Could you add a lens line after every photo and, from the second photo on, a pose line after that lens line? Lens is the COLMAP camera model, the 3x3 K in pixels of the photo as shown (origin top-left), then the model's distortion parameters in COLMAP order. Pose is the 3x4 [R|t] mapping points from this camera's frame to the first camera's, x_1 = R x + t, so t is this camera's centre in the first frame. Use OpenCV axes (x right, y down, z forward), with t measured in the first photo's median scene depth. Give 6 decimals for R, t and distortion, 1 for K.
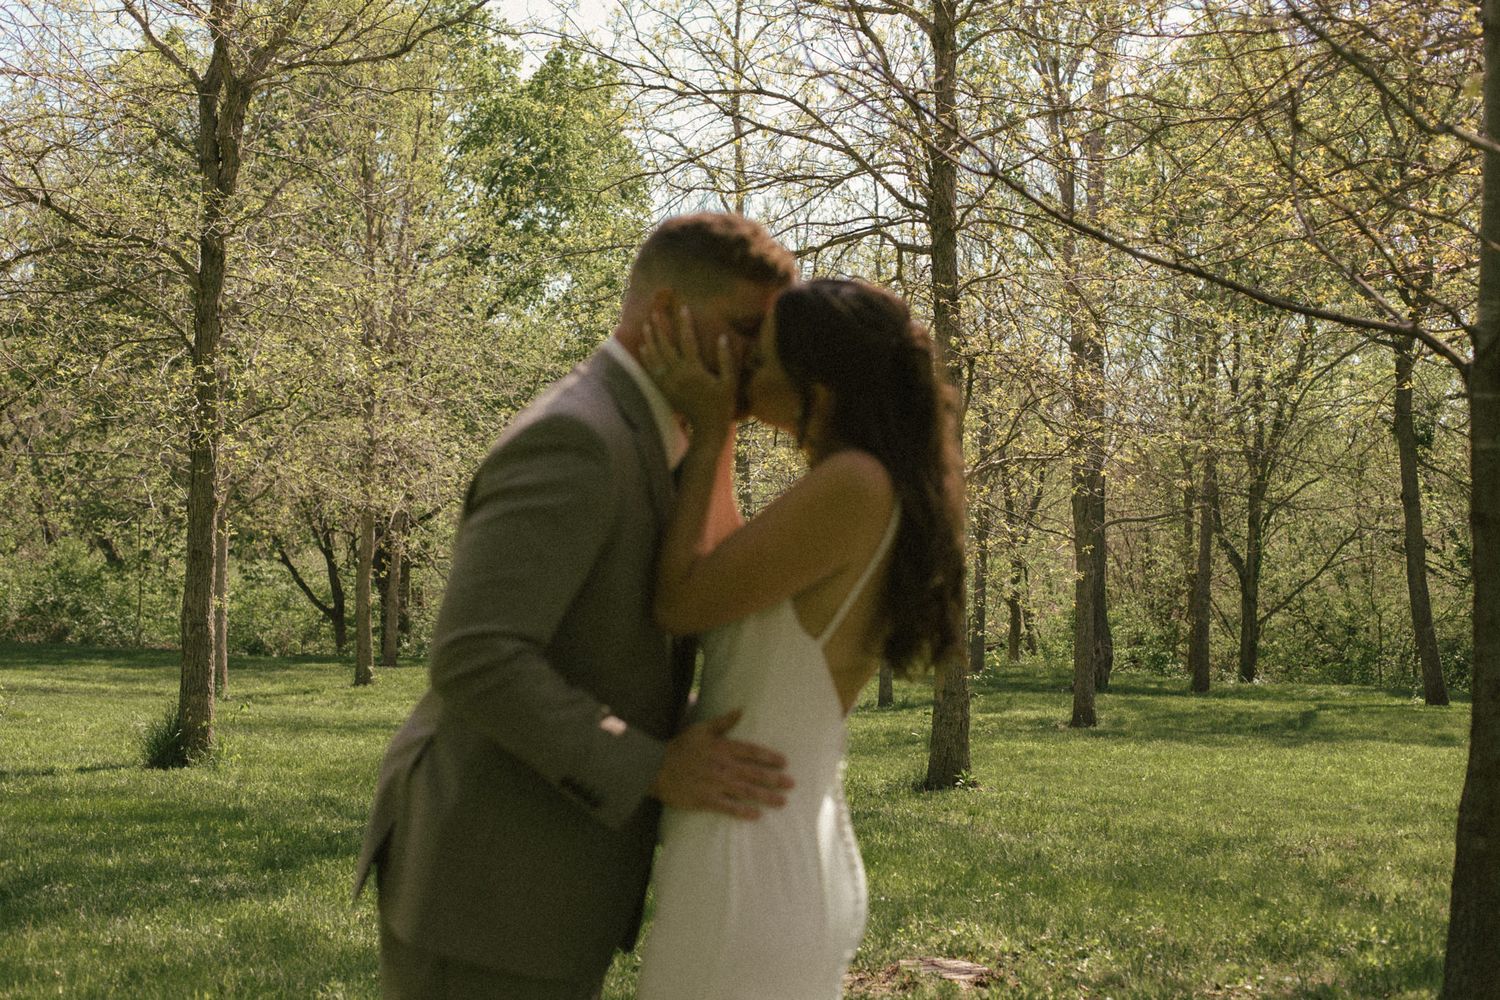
lens RADIAL K [[2159.3, 0, 738.6], [0, 2159.3, 505.1], [0, 0, 1]] dist [-0.051890, 0.000000]
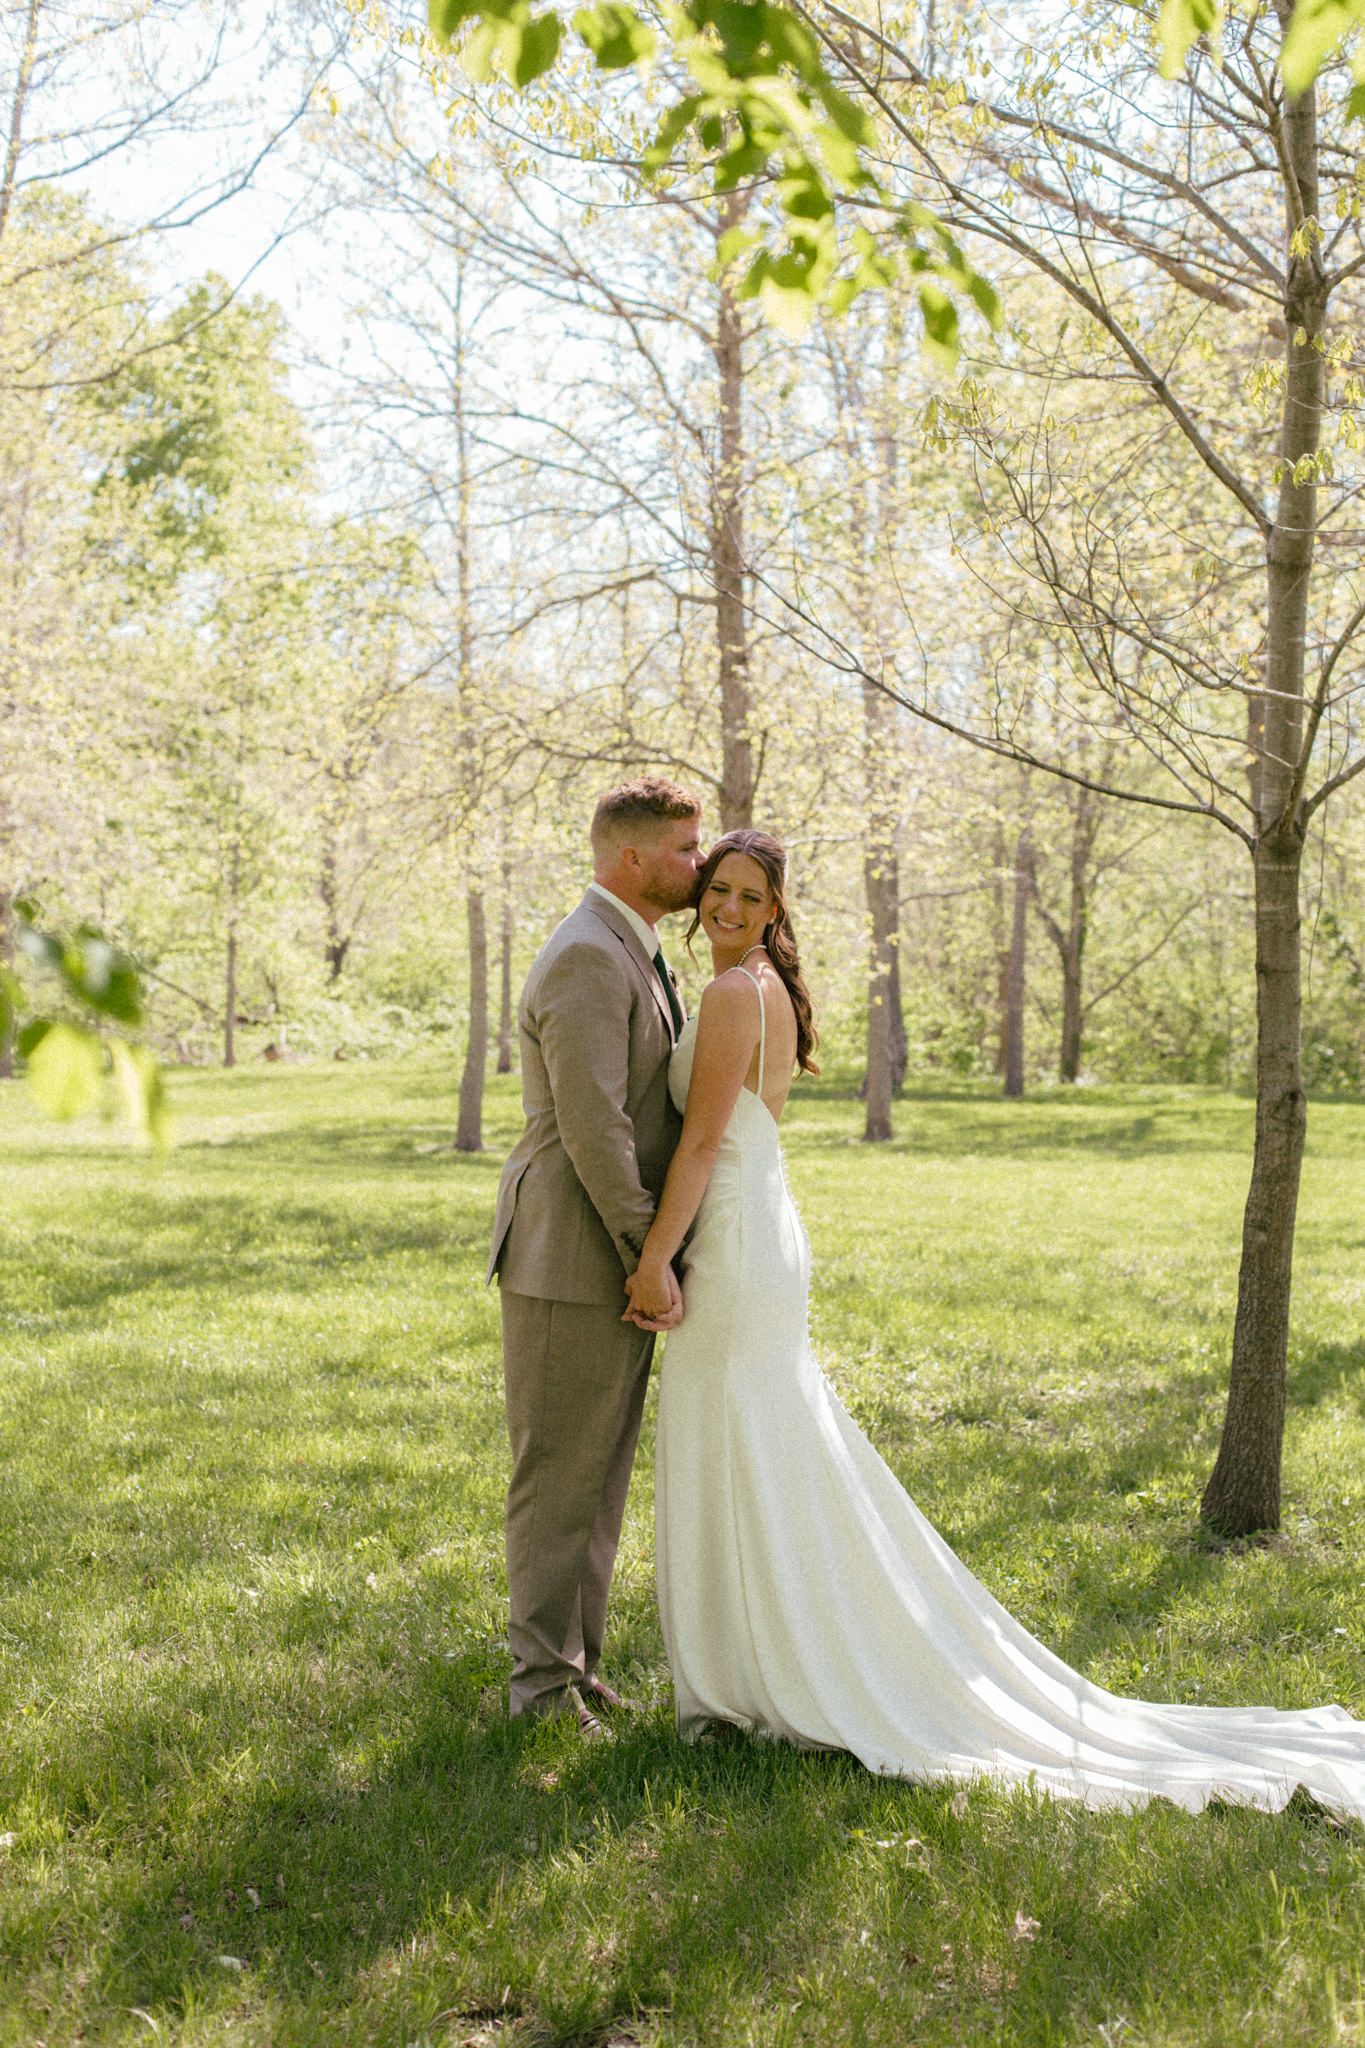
lens RADIAL K [[2948.1, 0, 685.8], [0, 2948.1, 1016.9], [0, 0, 1]] dist [-0.051890, 0.000000]
pose [[0.994725, -0.011307, 0.101950, -0.023864], [0.005239, 0.998209, 0.059590, -0.010957], [-0.102442, -0.058742, 0.993003, -0.100351]]
